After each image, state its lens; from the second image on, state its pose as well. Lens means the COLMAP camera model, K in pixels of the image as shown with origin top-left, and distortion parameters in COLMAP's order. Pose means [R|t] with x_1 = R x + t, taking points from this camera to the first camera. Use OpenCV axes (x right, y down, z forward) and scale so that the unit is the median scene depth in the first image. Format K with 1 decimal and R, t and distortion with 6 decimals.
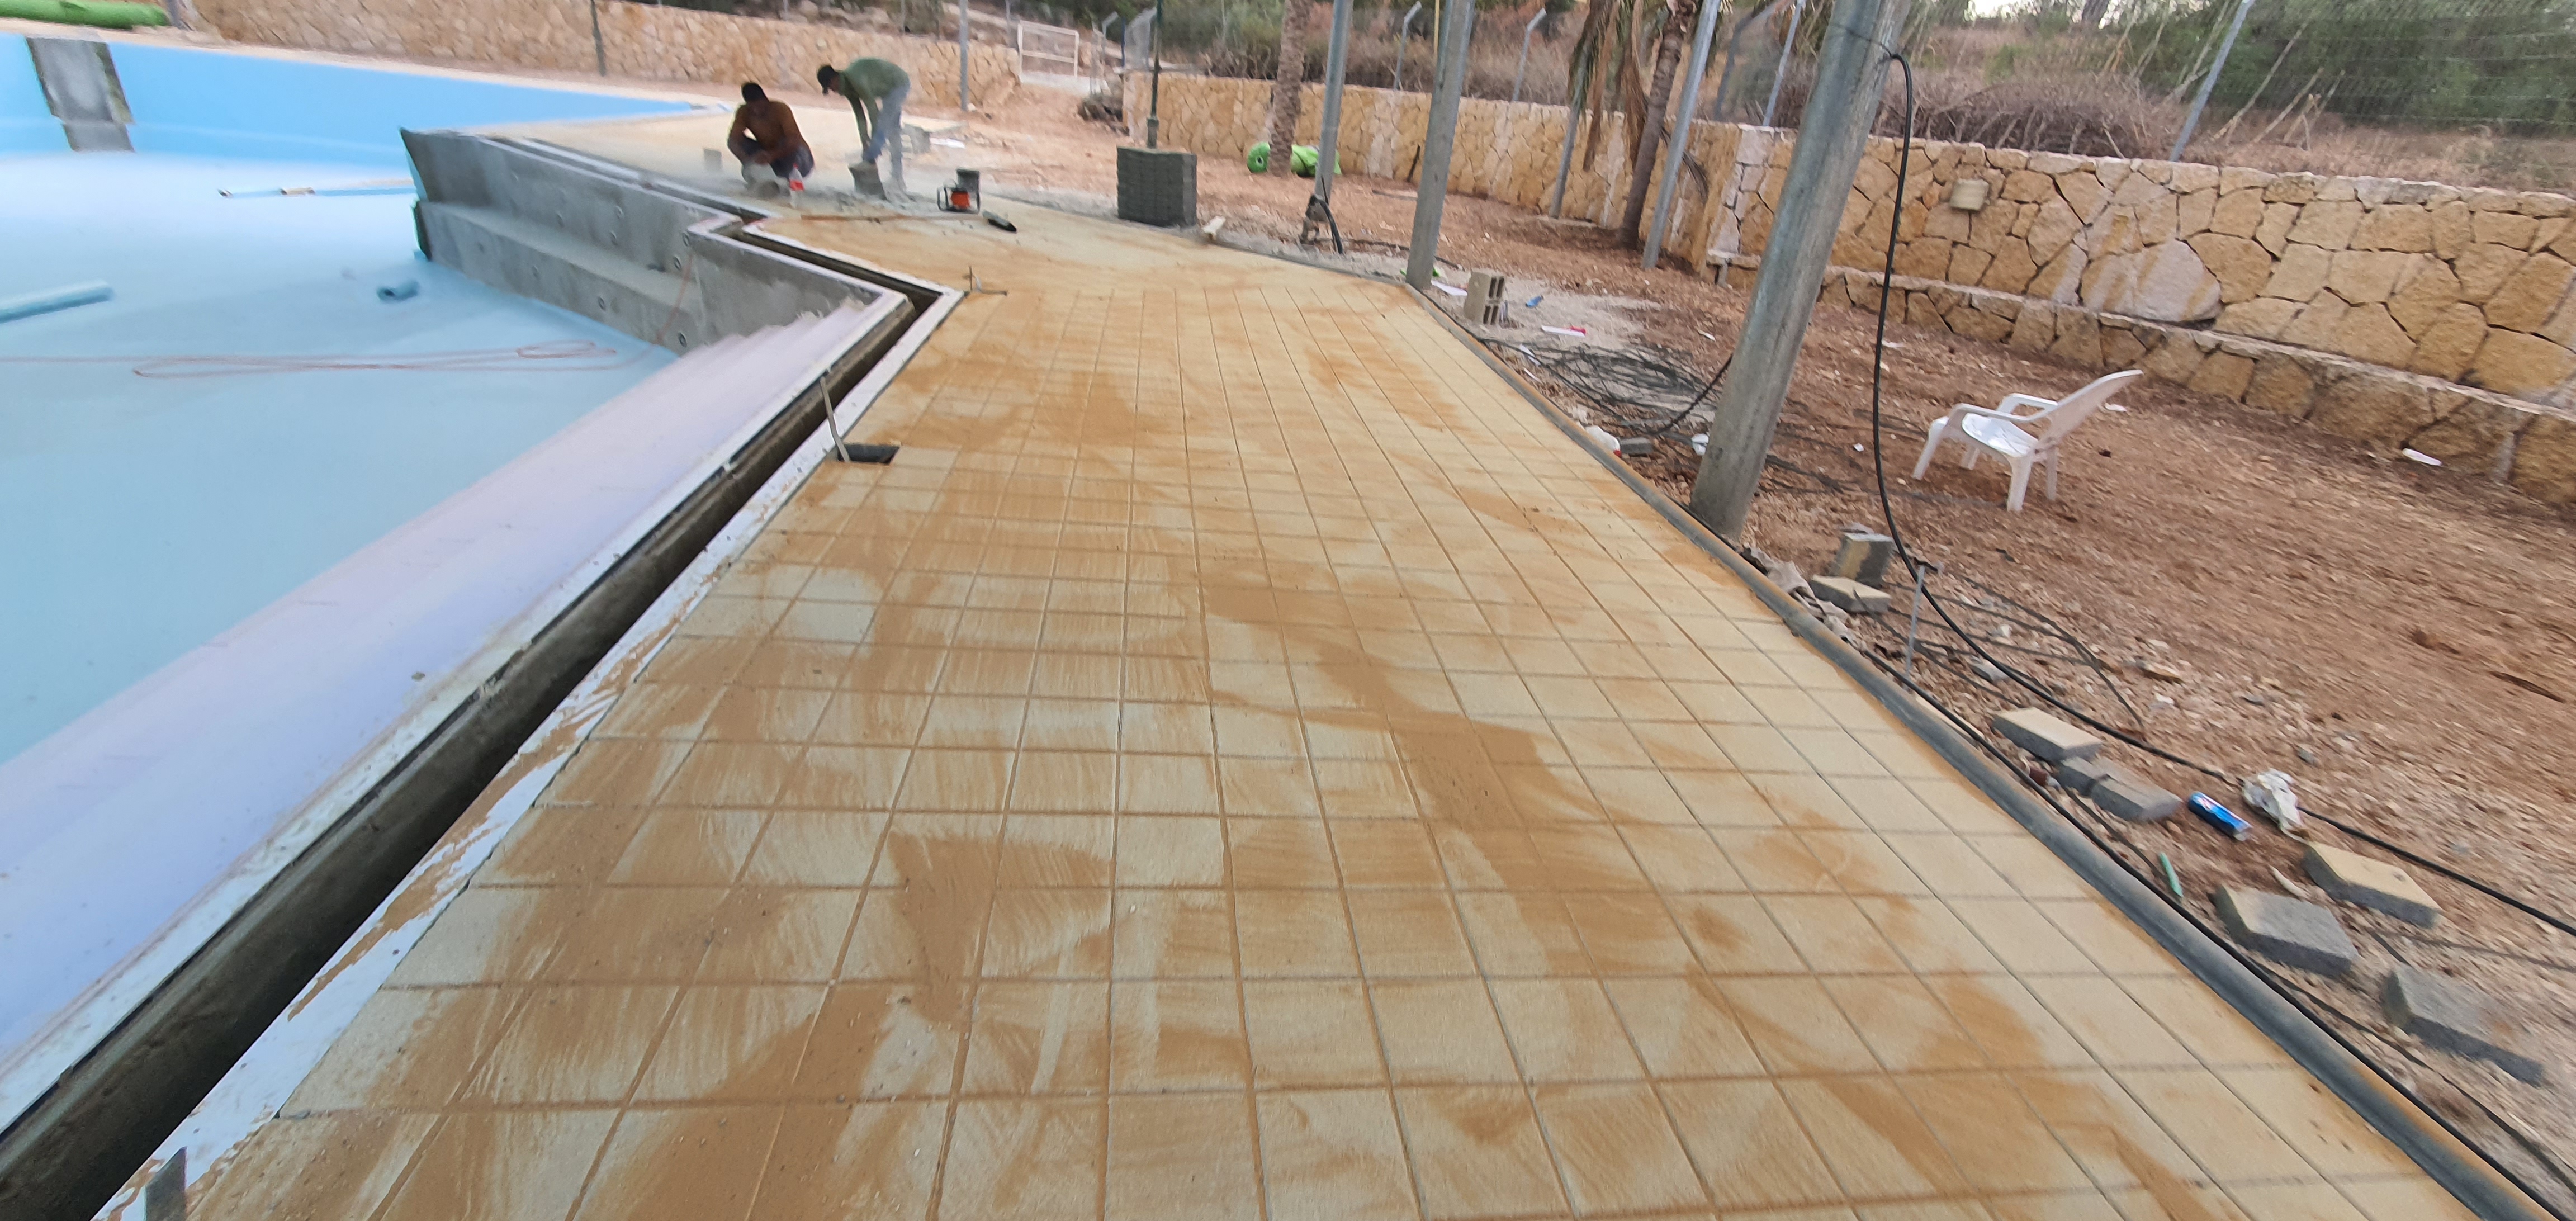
lens RADIAL K [[1020.5, 0, 1303.1], [0, 1020.5, 579.2], [0, 0, 1]] dist [-0.000731, 0.000263]
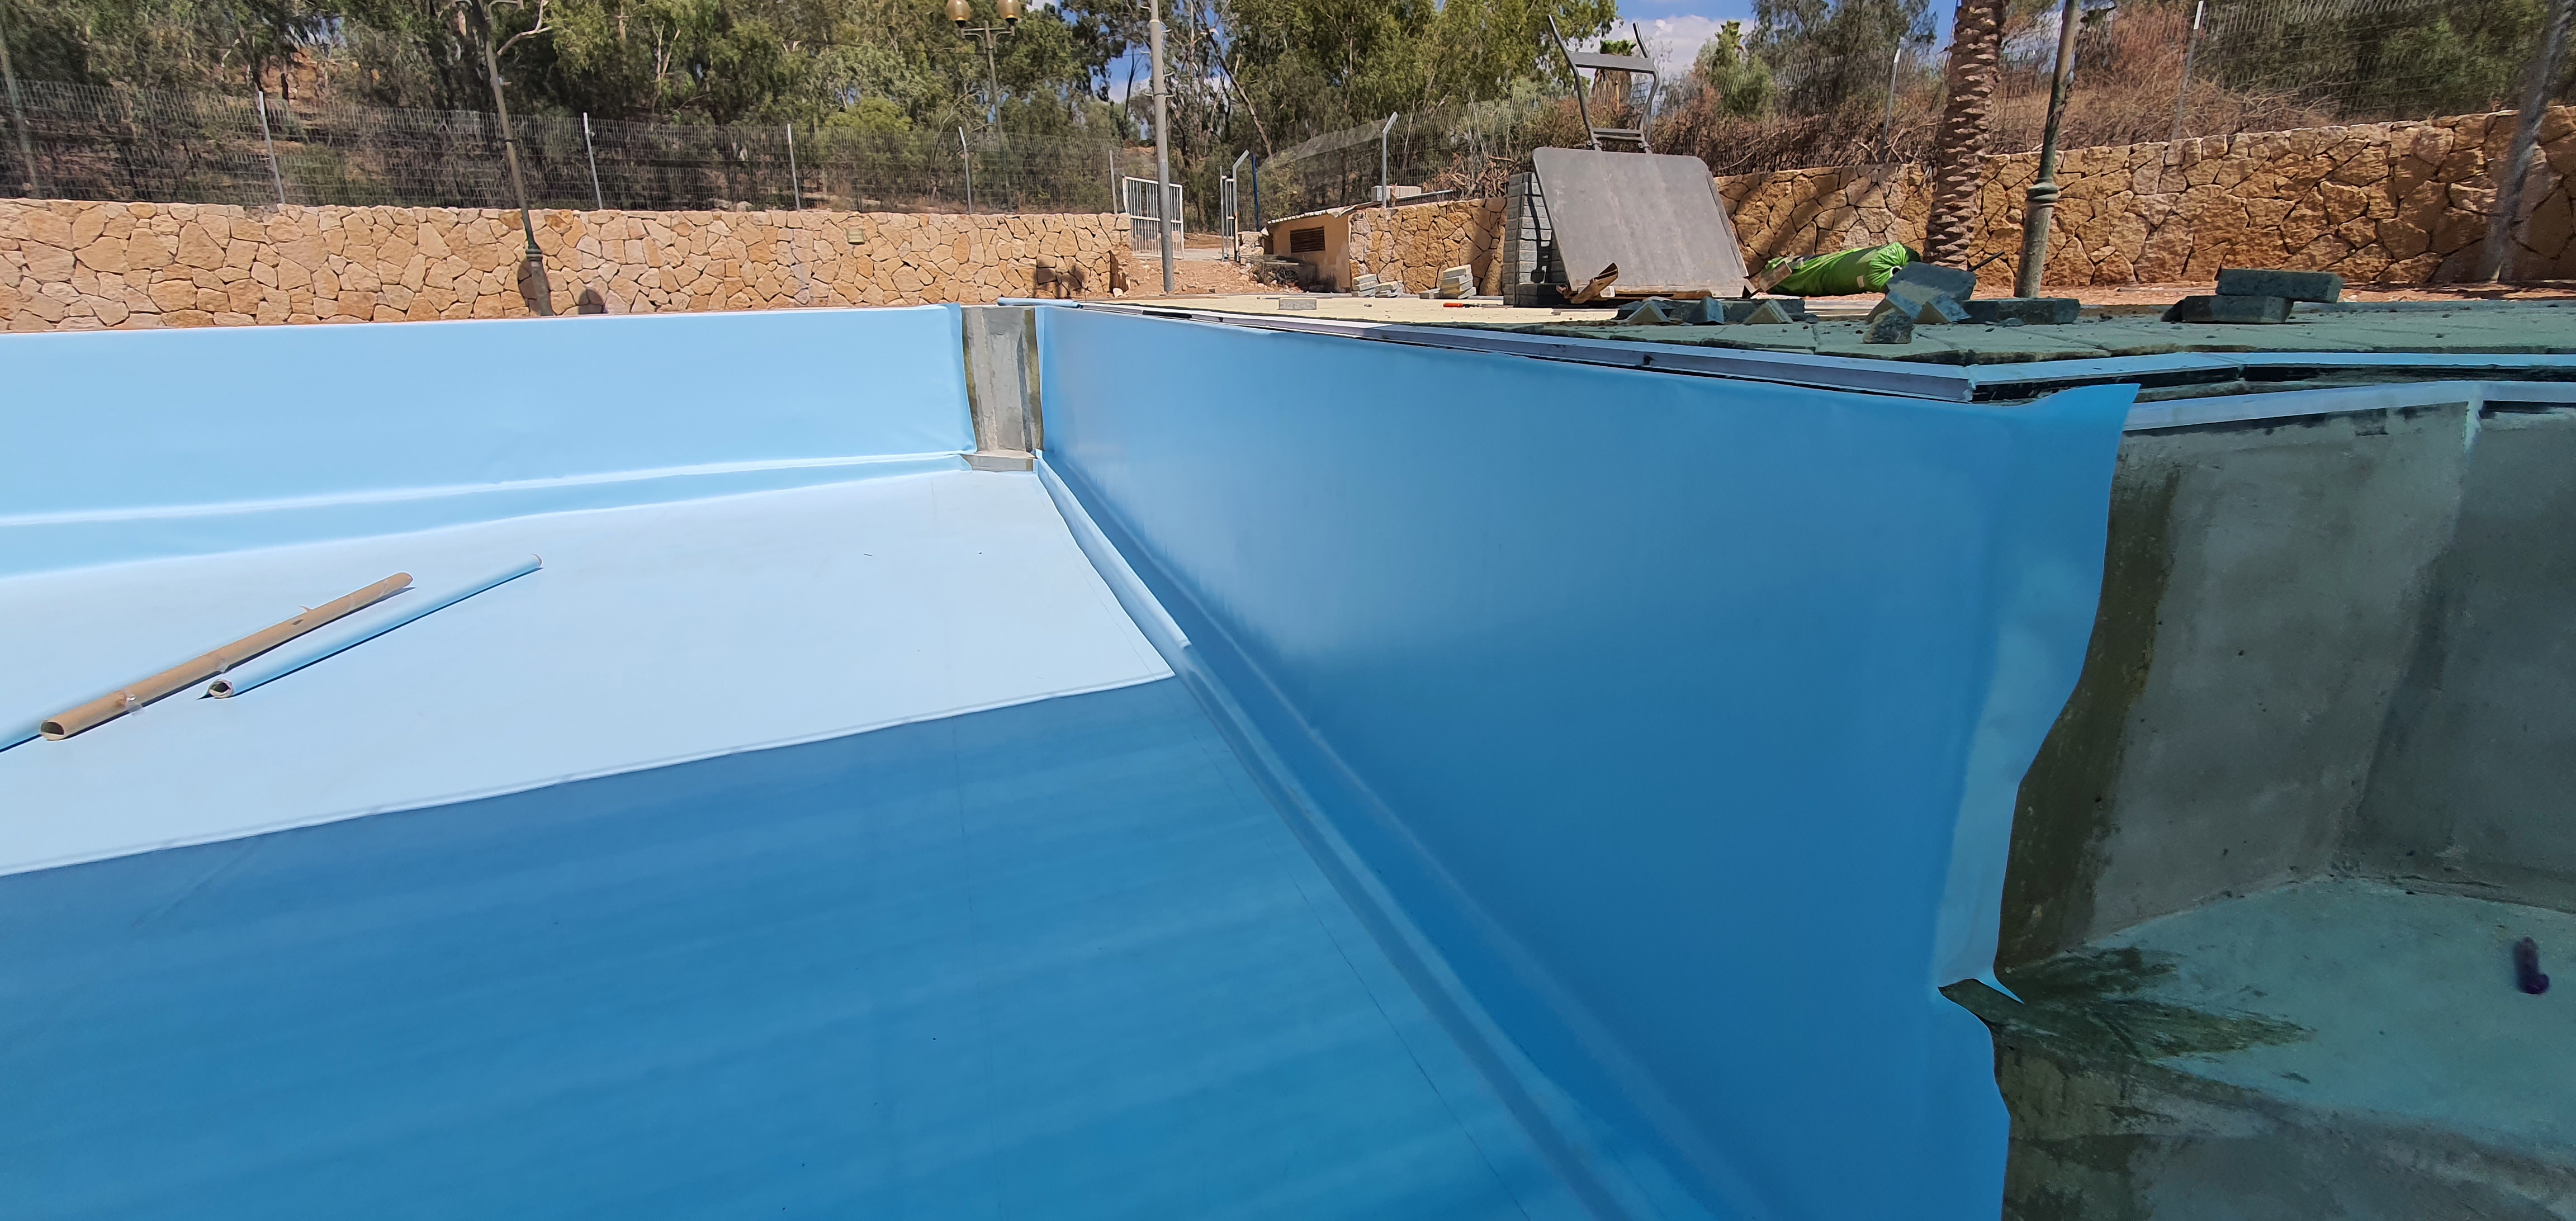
lens RADIAL K [[1020.5, 0, 1303.1], [0, 1020.5, 579.2], [0, 0, 1]] dist [-0.000731, 0.000263]
pose [[0.964553, -0.189091, 0.184070, -0.613448], [0.214324, 0.968289, -0.128384, -0.266968], [-0.153956, 0.163284, 0.974493, 0.575355]]
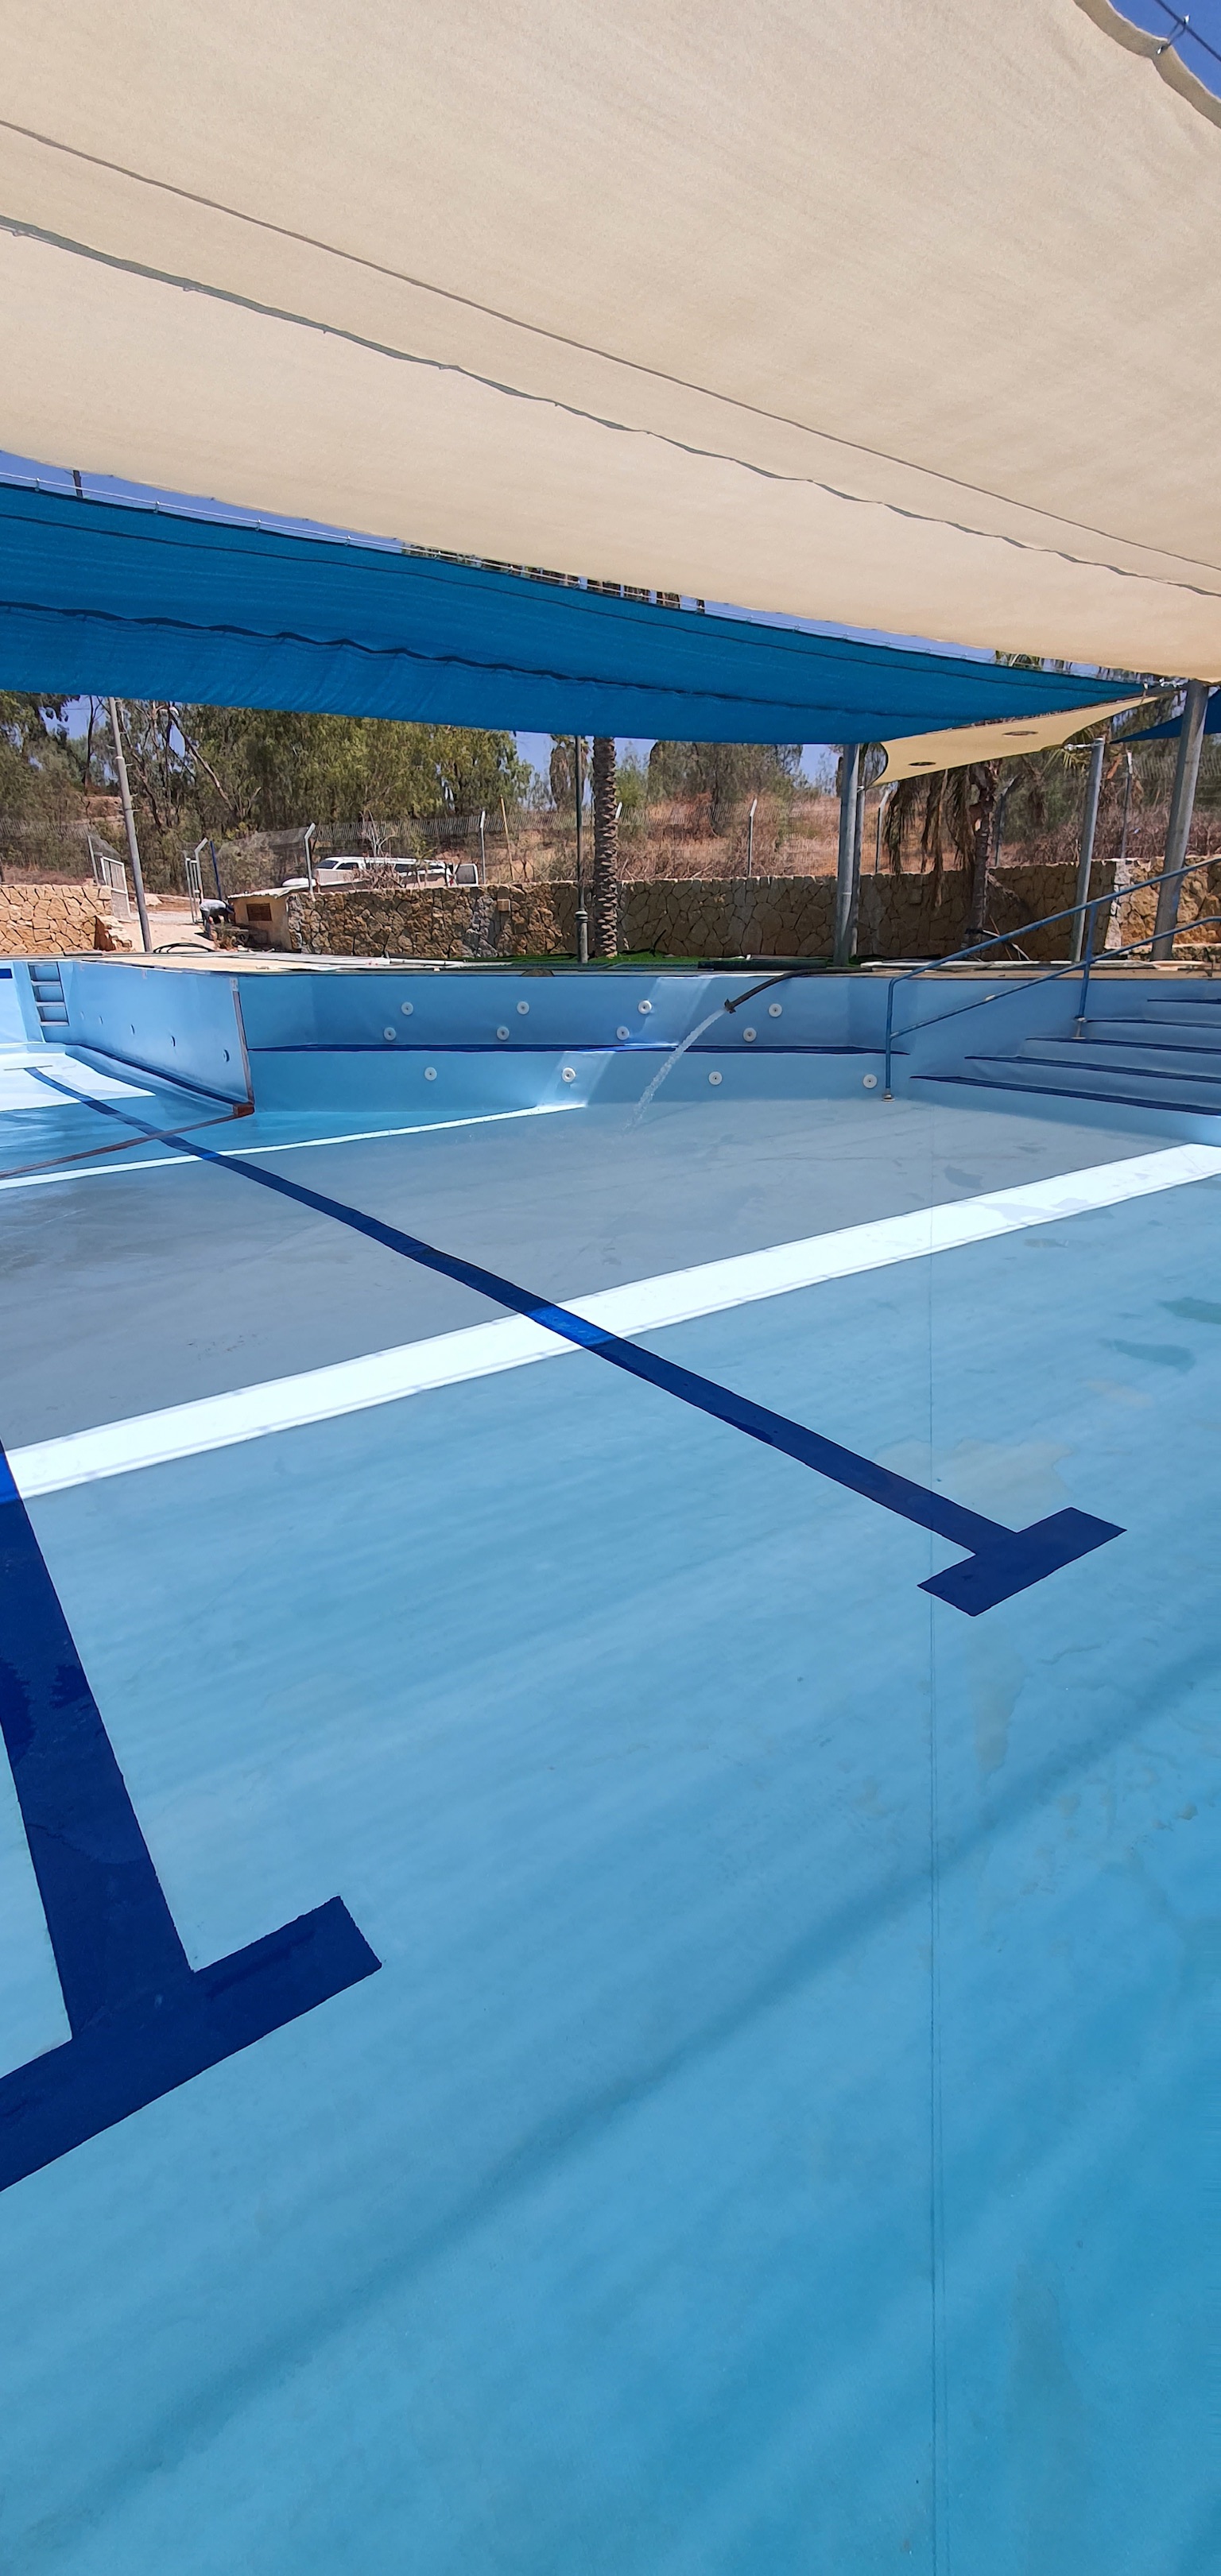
lens RADIAL K [[1020.5, 0, 610.5], [0, 1020.5, 1288.0], [0, 0, 1]] dist [-0.000731, 0.000263]
pose [[0.866685, -0.262436, 0.424247, -0.666285], [0.295236, 0.955347, -0.012161, -0.056096], [-0.402111, 0.135793, 0.905465, 0.078315]]
